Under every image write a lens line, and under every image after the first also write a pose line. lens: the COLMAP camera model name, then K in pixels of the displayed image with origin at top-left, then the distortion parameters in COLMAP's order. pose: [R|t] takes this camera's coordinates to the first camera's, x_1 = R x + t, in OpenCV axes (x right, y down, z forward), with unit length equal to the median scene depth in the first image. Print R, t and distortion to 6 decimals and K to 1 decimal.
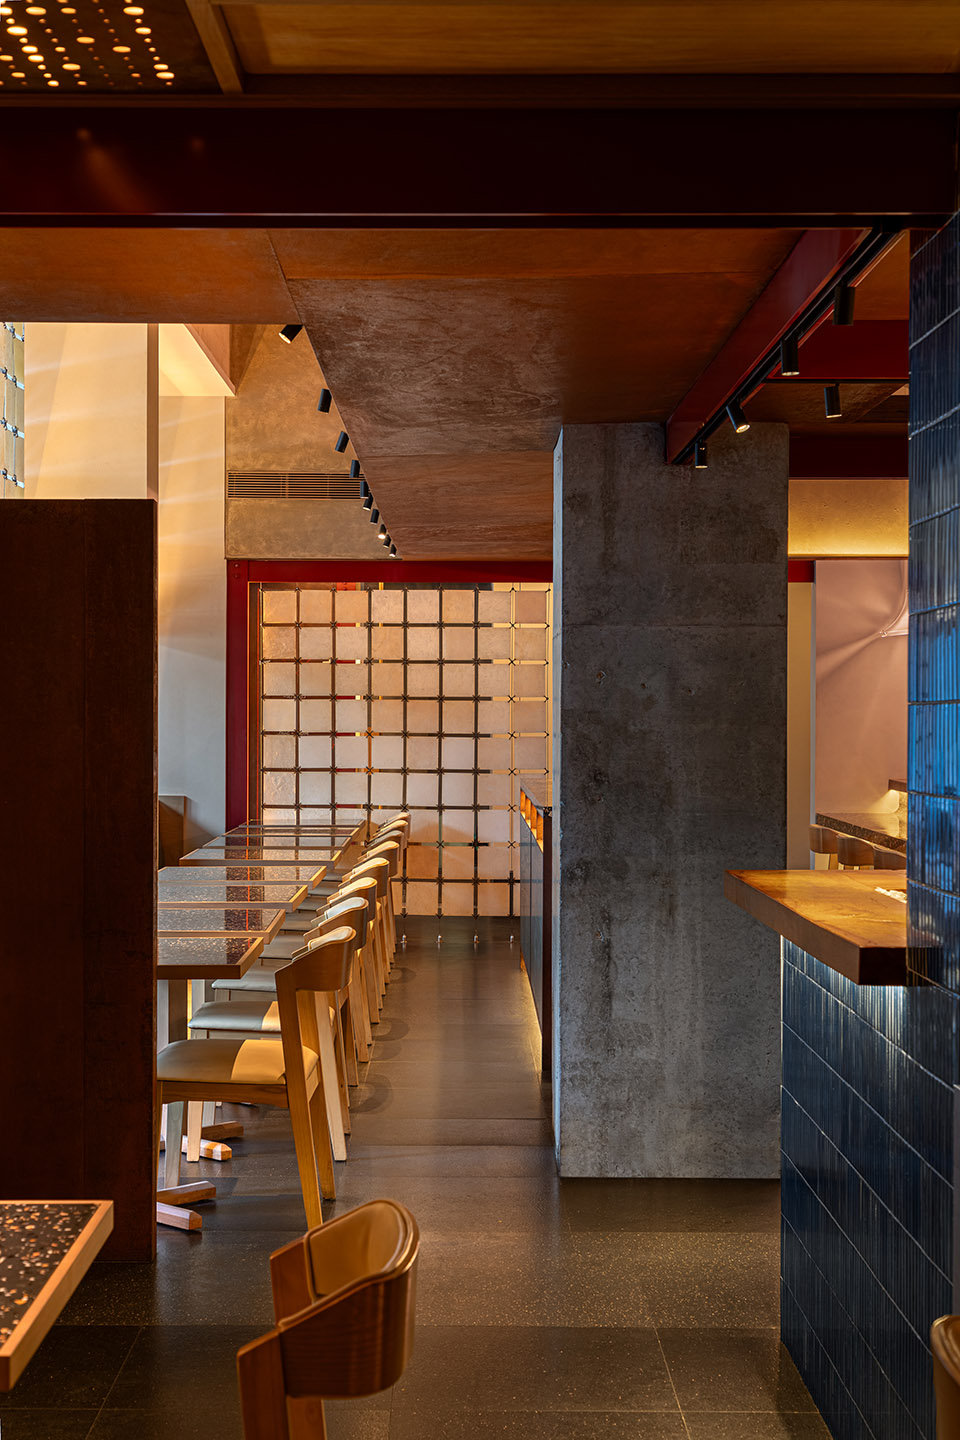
lens RADIAL K [[2251.1, 0, 479.8], [0, 2251.1, 724.9], [0, 0, 1]] dist [0.057083, 0.000000]
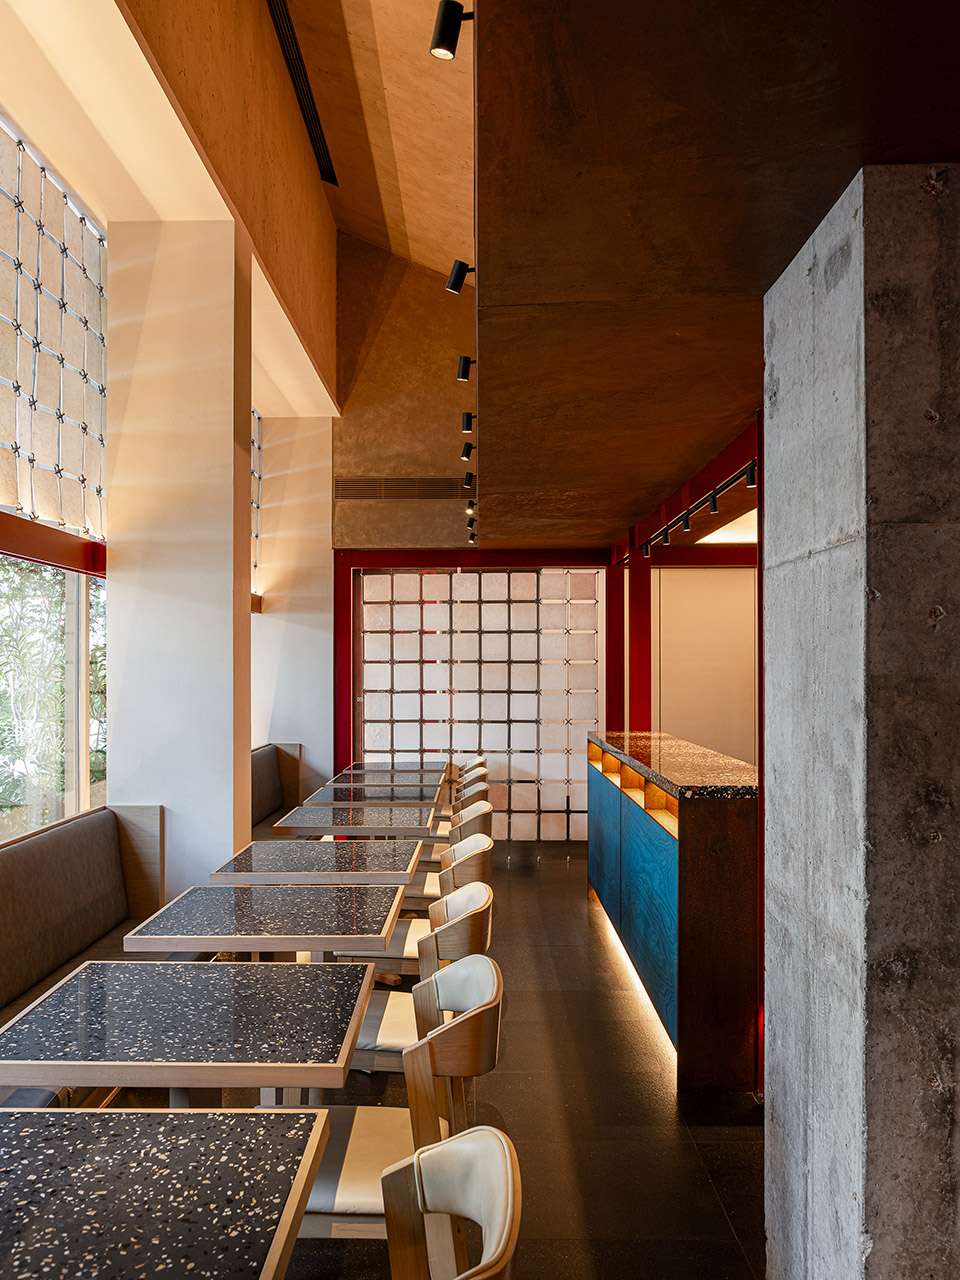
lens RADIAL K [[1036.4, 0, 482.8], [0, 1036.4, 636.3], [0, 0, 1]] dist [-0.000808, -0.003115]
pose [[0.999965, -0.006197, 0.005694, -0.034867], [0.006413, 0.999228, -0.038768, -0.003959], [-0.005450, 0.038803, 0.999232, 0.438365]]
